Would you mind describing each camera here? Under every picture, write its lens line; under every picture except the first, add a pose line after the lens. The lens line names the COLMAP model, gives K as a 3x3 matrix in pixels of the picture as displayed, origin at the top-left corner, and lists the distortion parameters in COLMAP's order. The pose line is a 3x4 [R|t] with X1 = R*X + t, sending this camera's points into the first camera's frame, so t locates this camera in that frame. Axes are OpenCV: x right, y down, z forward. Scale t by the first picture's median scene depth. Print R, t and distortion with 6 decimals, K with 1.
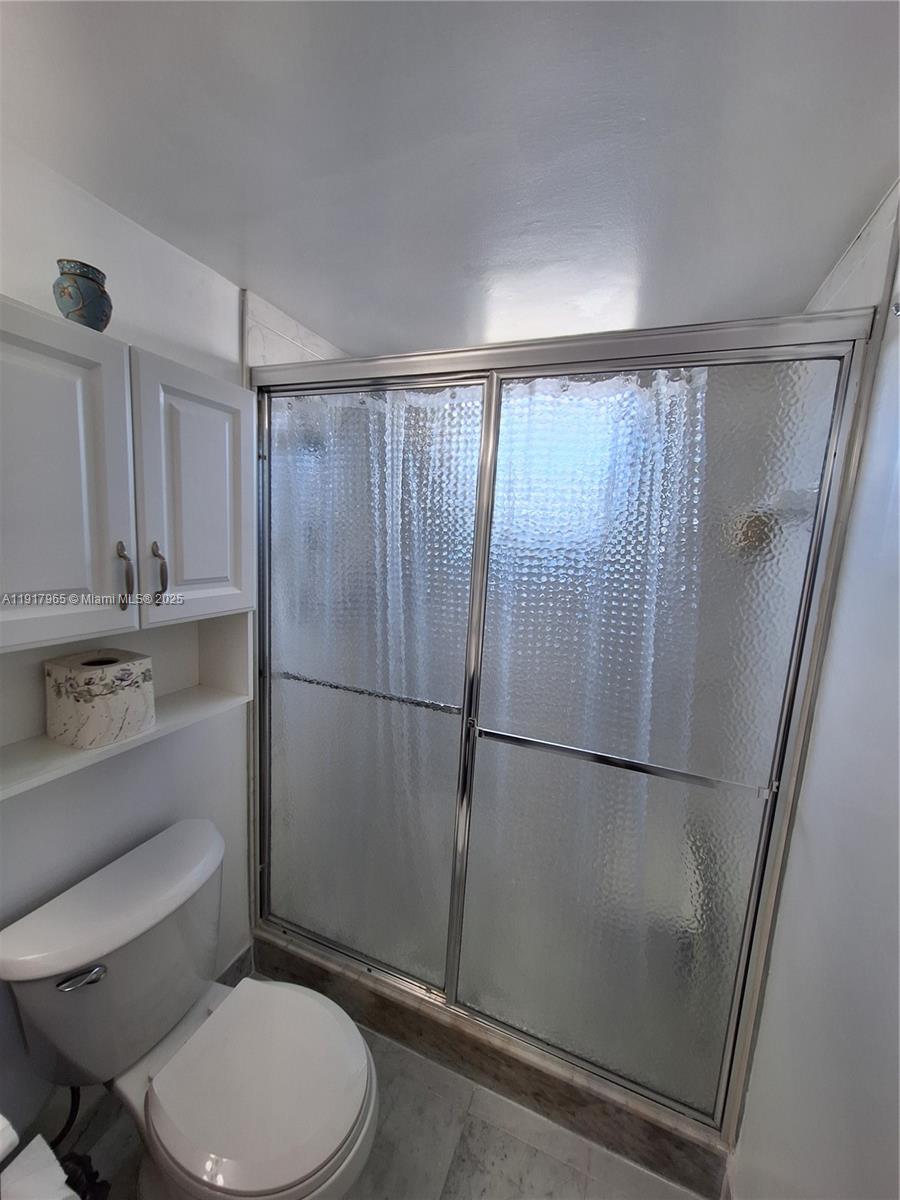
lens RADIAL K [[476.5, 0, 452.7], [0, 476.5, 599.9], [0, 0, 1]] dist [0.002673, 0.000504]
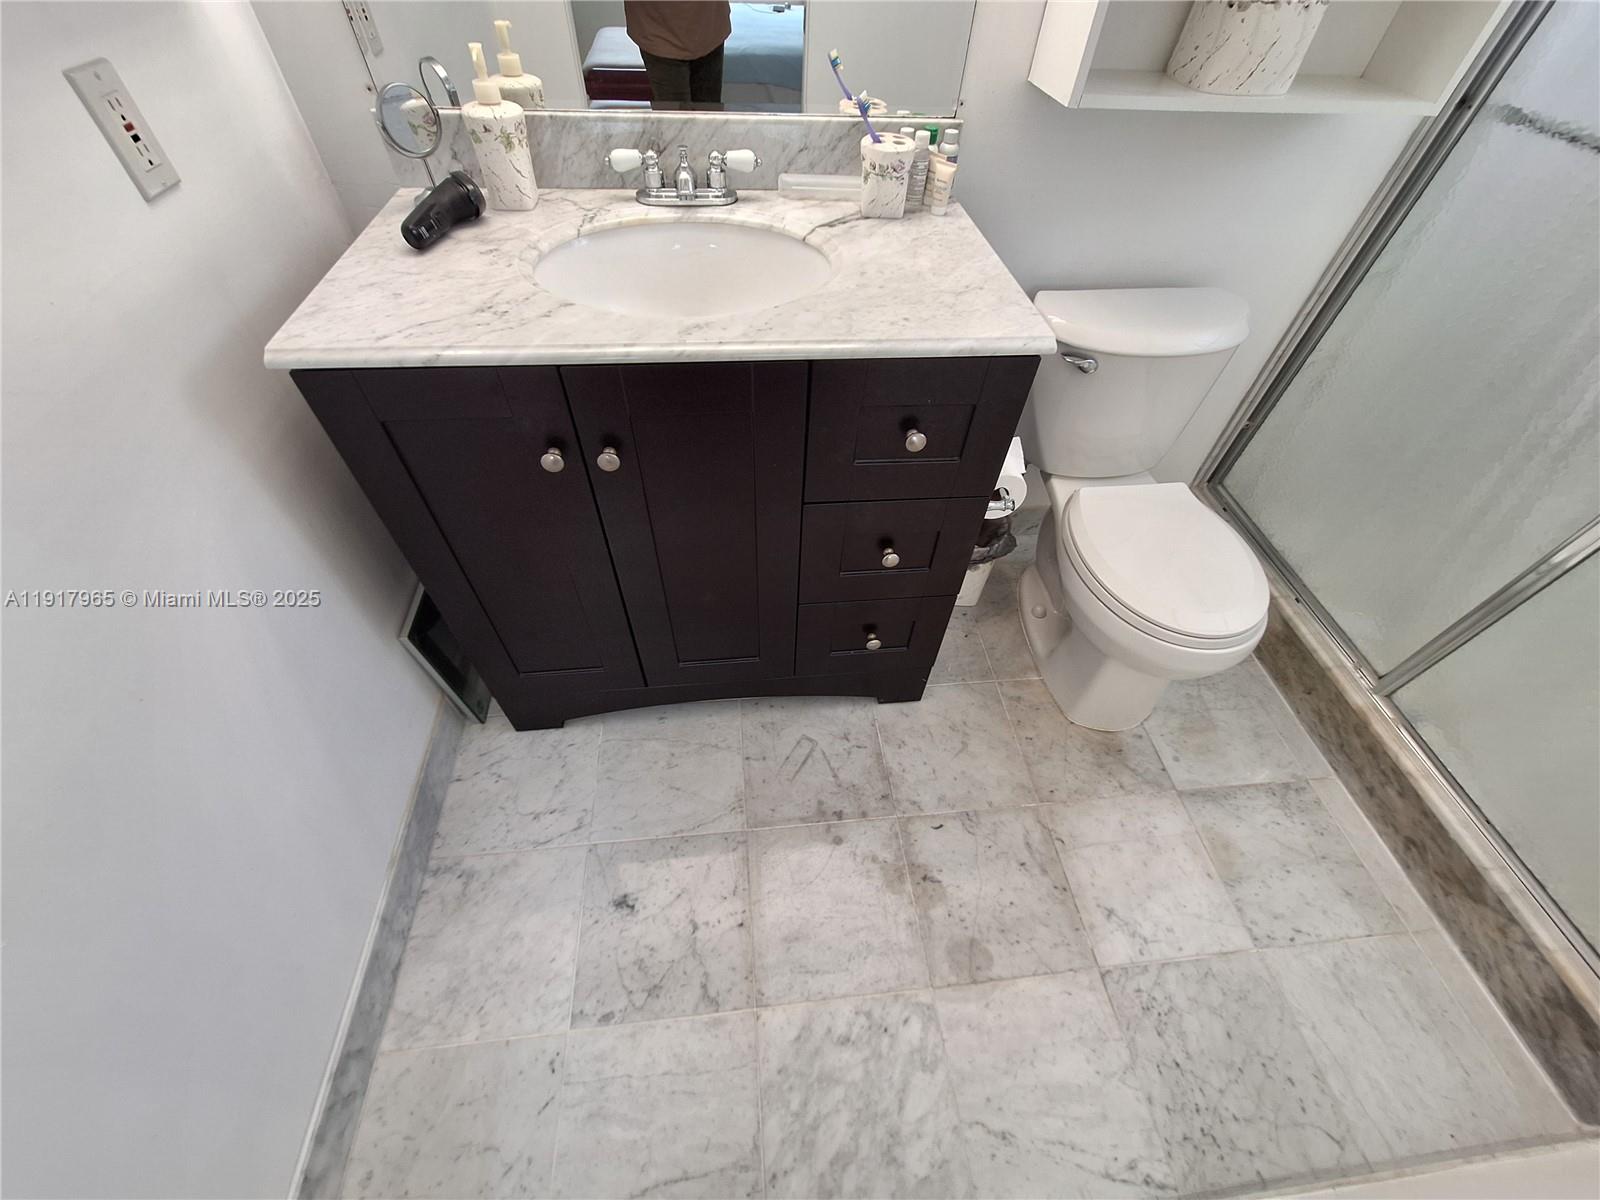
lens RADIAL K [[635.3, 0, 804.0], [0, 635.3, 599.8], [0, 0, 1]] dist [0.002673, 0.000504]
pose [[0.468677, 0.648555, -0.599765, 0.079614], [-0.145495, 0.726353, 0.671746, 0.222275], [0.871305, -0.227569, 0.434786, -0.169105]]
